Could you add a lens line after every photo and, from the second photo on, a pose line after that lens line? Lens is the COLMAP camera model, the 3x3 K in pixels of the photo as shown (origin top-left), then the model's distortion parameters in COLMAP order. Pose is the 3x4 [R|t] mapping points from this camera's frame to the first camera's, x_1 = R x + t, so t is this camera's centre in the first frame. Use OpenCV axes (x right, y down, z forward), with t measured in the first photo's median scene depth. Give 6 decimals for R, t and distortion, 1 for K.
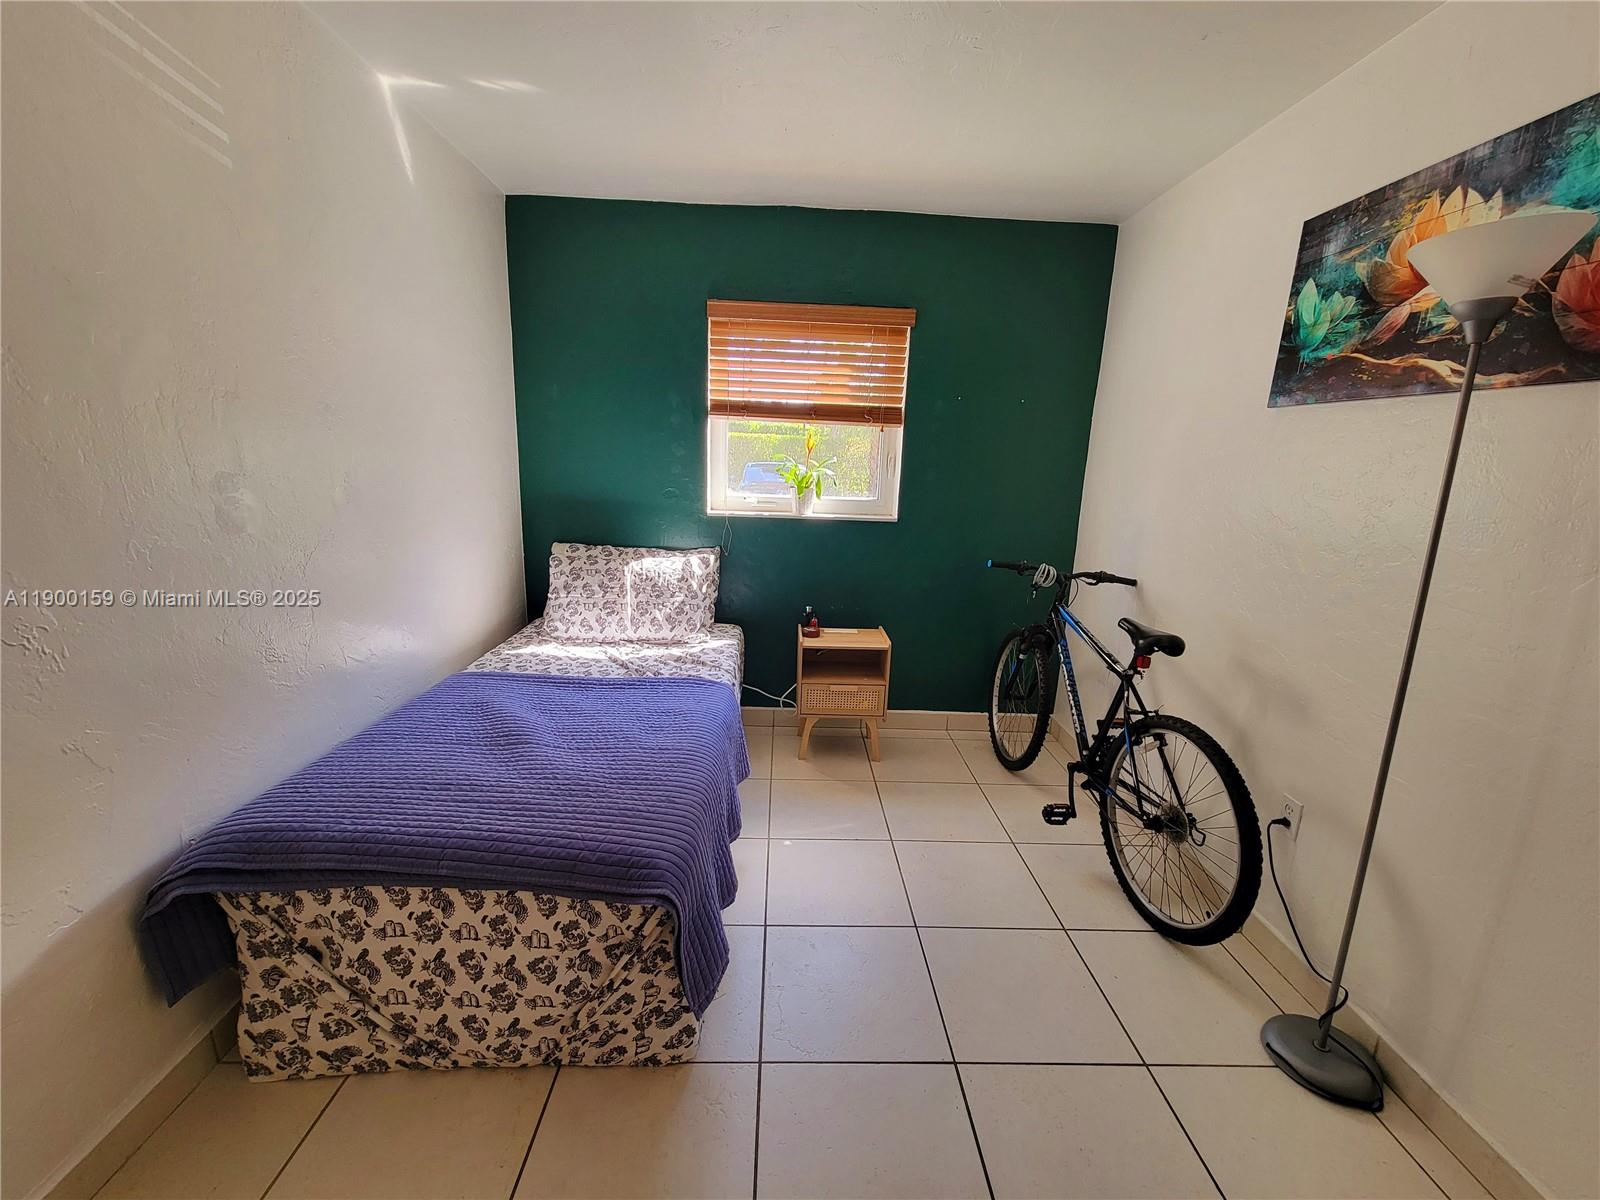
lens RADIAL K [[650.6, 0, 801.2], [0, 650.6, 595.8], [0, 0, 1]] dist [-0.000862, -0.001011]
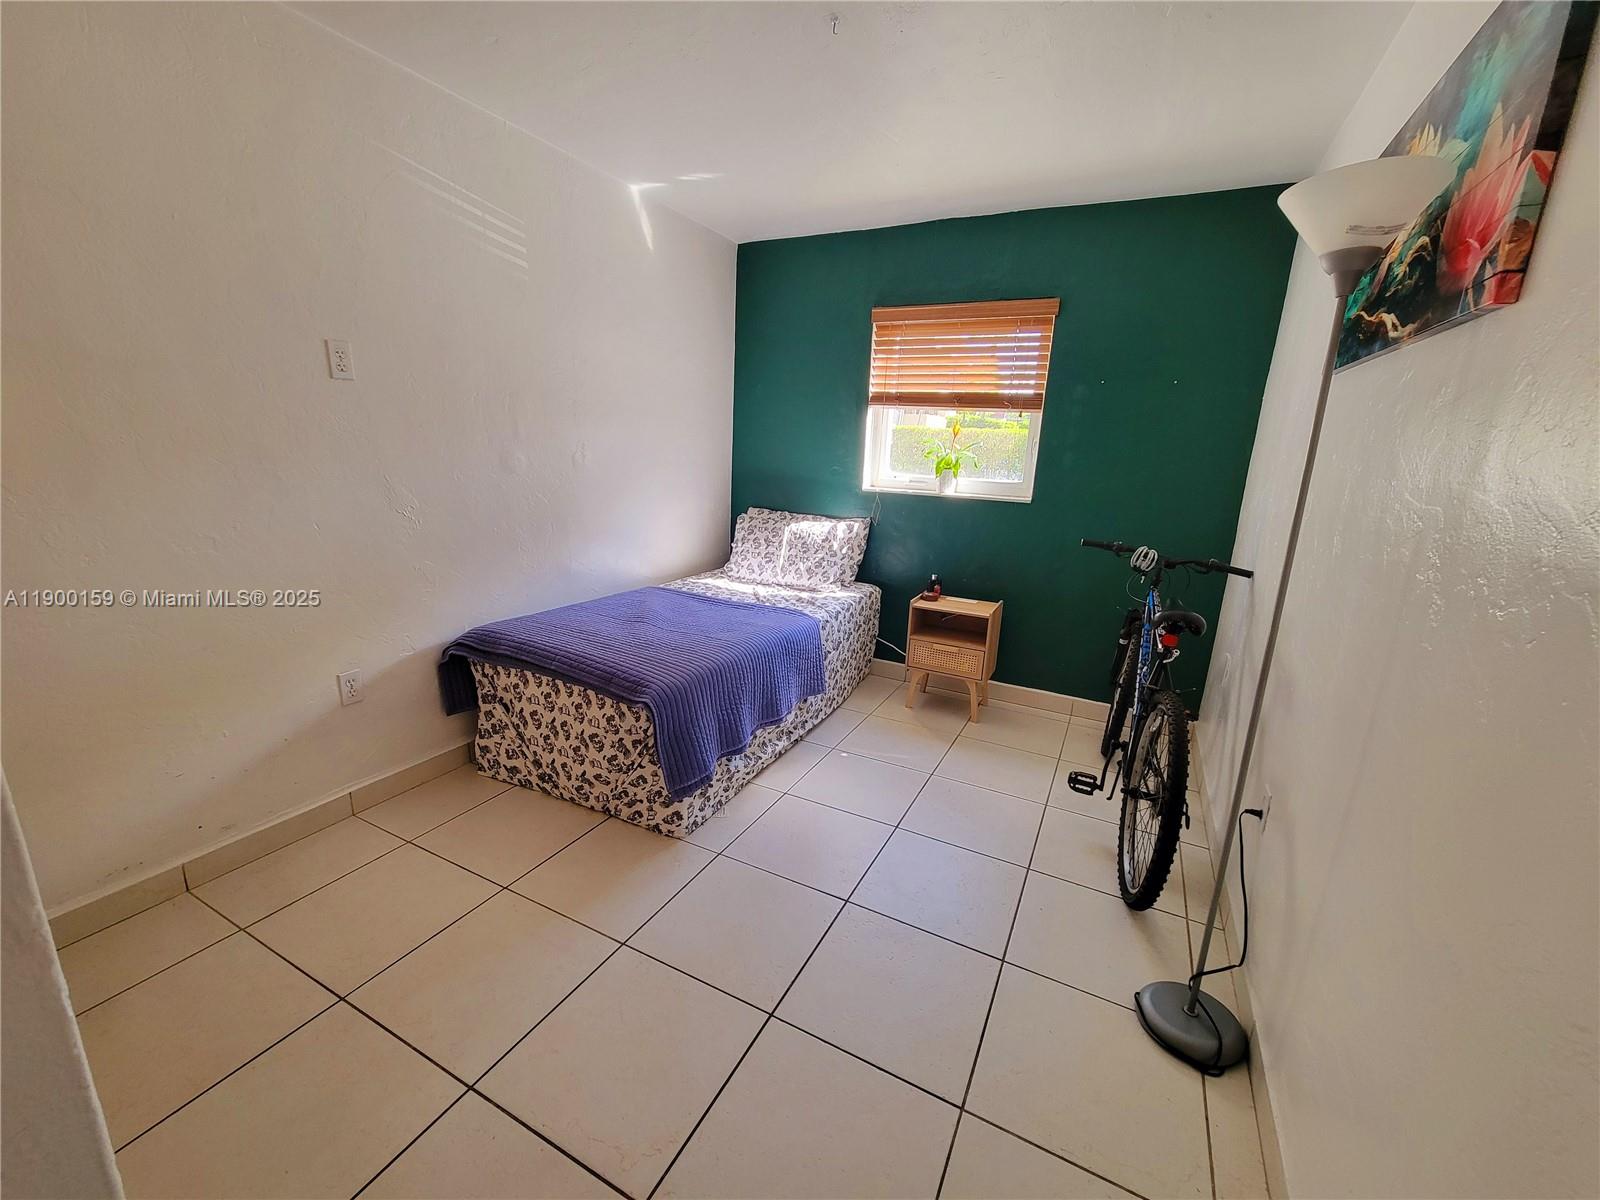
lens RADIAL K [[650.6, 0, 796.2], [0, 650.6, 593.3], [0, 0, 1]] dist [-0.000862, -0.001011]
pose [[0.876895, 0.109226, -0.468107, 0.536816], [-0.111844, 0.993476, 0.022297, 0.080906], [0.467488, 0.032803, 0.883390, -0.151496]]
